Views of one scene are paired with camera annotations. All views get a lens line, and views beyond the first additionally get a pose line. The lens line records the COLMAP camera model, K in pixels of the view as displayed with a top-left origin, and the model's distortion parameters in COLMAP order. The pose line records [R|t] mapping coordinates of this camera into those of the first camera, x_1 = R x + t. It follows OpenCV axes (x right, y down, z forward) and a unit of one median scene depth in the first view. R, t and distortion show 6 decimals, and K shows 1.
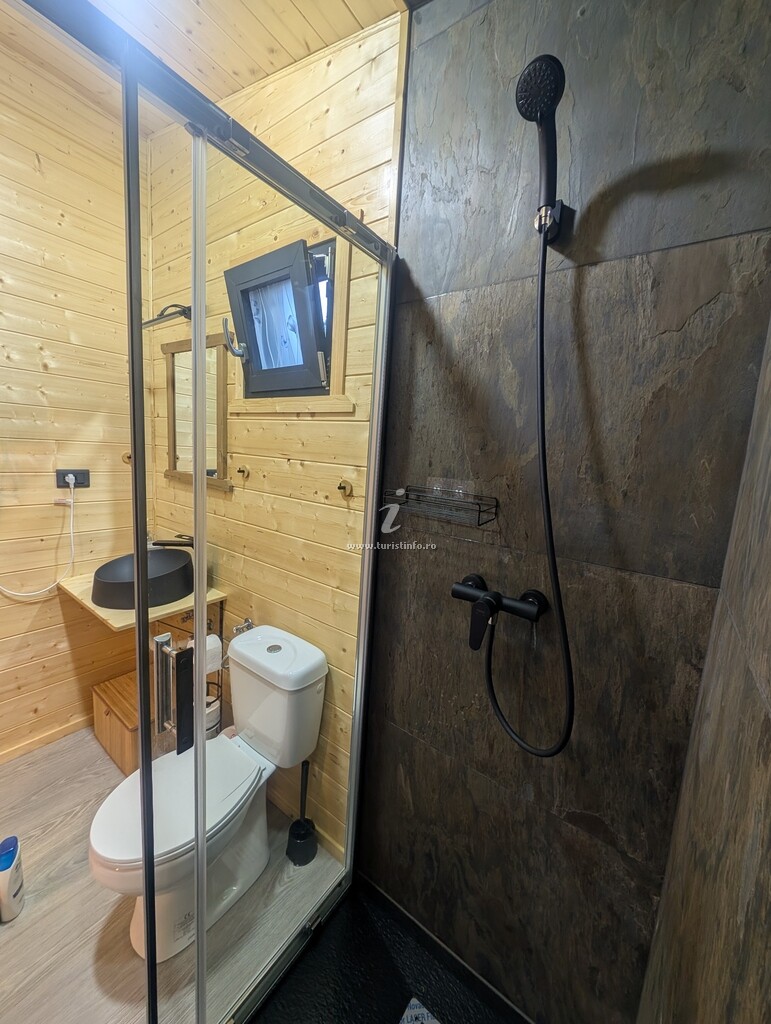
lens RADIAL K [[389.9, 0, 388.0], [0, 389.9, 507.7], [0, 0, 1]] dist [0.002187, 0.000209]
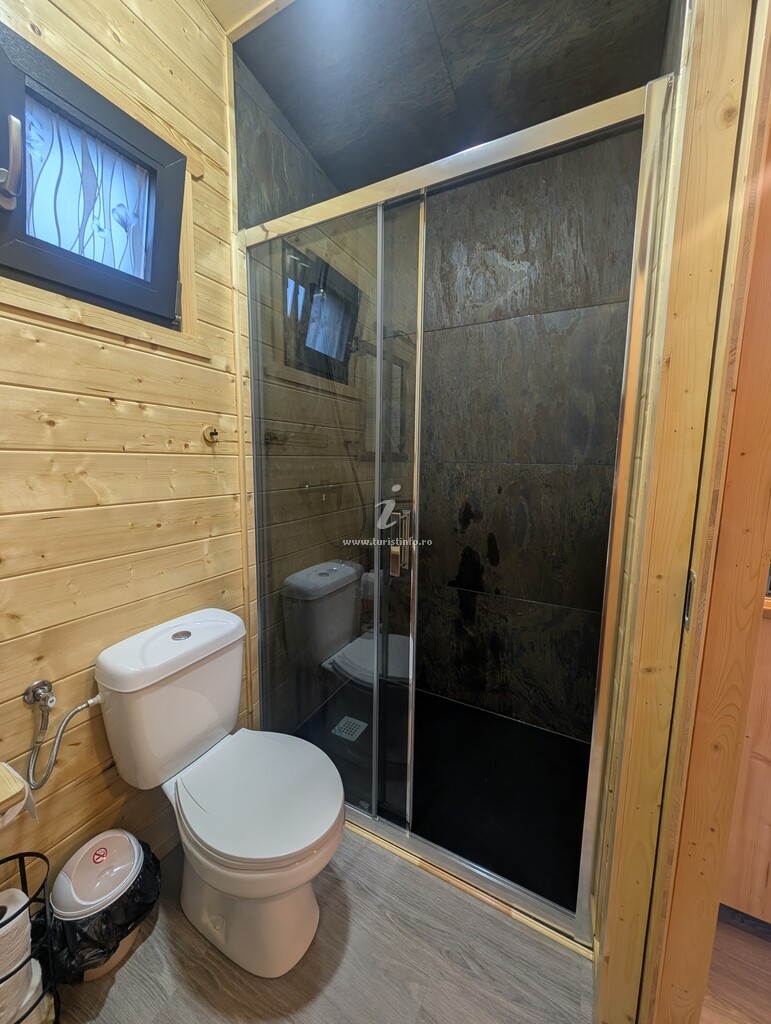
lens RADIAL K [[389.9, 0, 382.4], [0, 389.9, 508.6], [0, 0, 1]] dist [0.002187, 0.000209]
pose [[-0.137914, -0.201974, 0.969632, -1.015120], [0.112342, 0.969479, 0.217921, -0.028325], [-0.984052, 0.138985, -0.111015, 0.595533]]
